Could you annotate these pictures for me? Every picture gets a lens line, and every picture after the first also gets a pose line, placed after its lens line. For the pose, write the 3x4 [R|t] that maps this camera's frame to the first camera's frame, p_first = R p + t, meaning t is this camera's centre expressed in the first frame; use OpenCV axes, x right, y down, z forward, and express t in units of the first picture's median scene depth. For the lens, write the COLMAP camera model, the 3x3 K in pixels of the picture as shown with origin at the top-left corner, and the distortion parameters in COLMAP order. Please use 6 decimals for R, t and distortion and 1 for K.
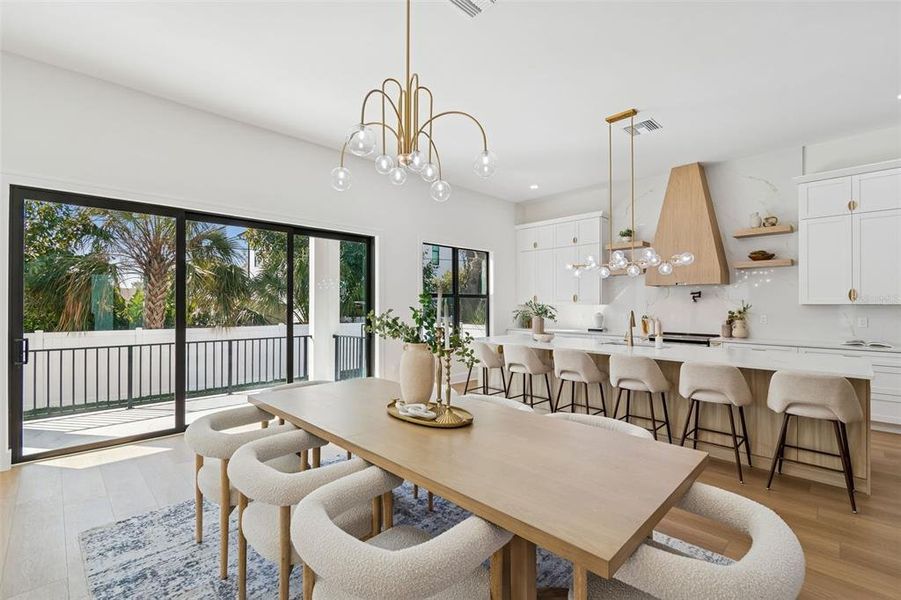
lens RADIAL K [[404.7, 0, 438.6], [0, 404.7, 301.8], [0, 0, 1]] dist [0.002204, 0.000088]
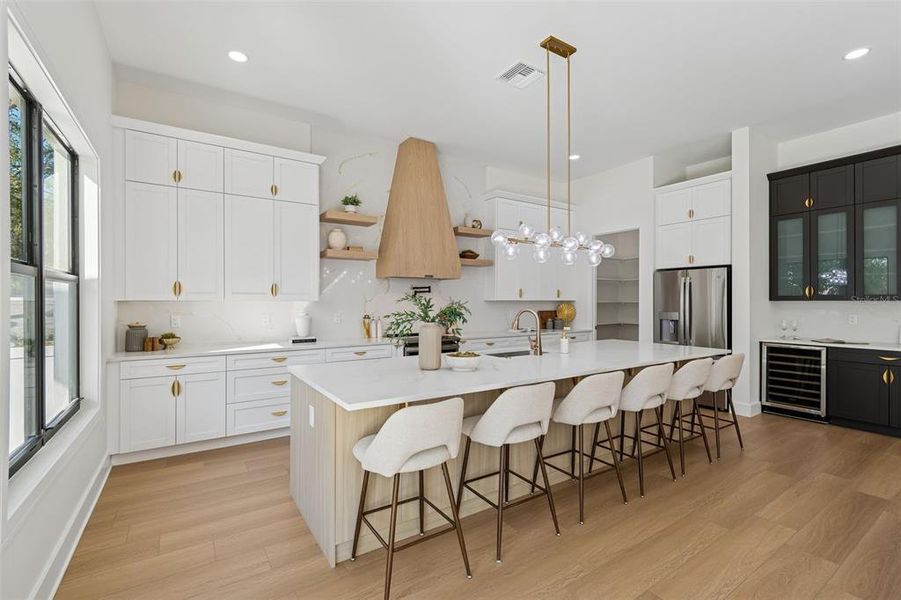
lens RADIAL K [[401.5, 0, 450.5], [0, 401.5, 300.0], [0, 0, 1]] dist [0.001682, 0.000376]
pose [[0.174671, 0.002694, 0.984623, -0.247809], [-0.008121, 0.999966, -0.001296, 0.007193], [-0.984593, -0.007770, 0.174687, 0.860109]]
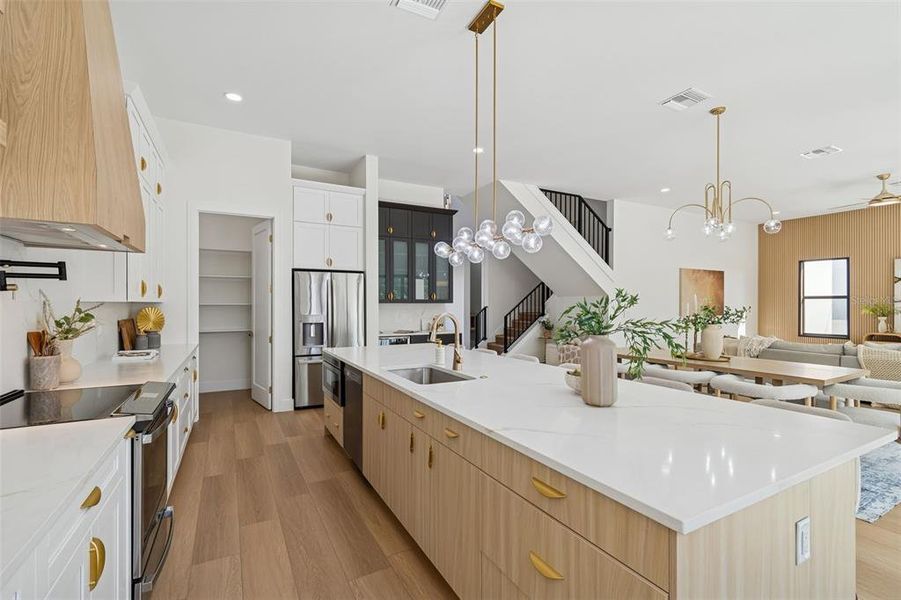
lens RADIAL K [[402.0, 0, 450.4], [0, 402.0, 296.8], [0, 0, 1]] dist [0.002237, -0.000009]
pose [[-0.967737, 0.001867, 0.251955, 0.277249], [-0.004296, 0.999705, -0.023911, 0.010553], [-0.251926, -0.024222, -0.967443, 1.333165]]
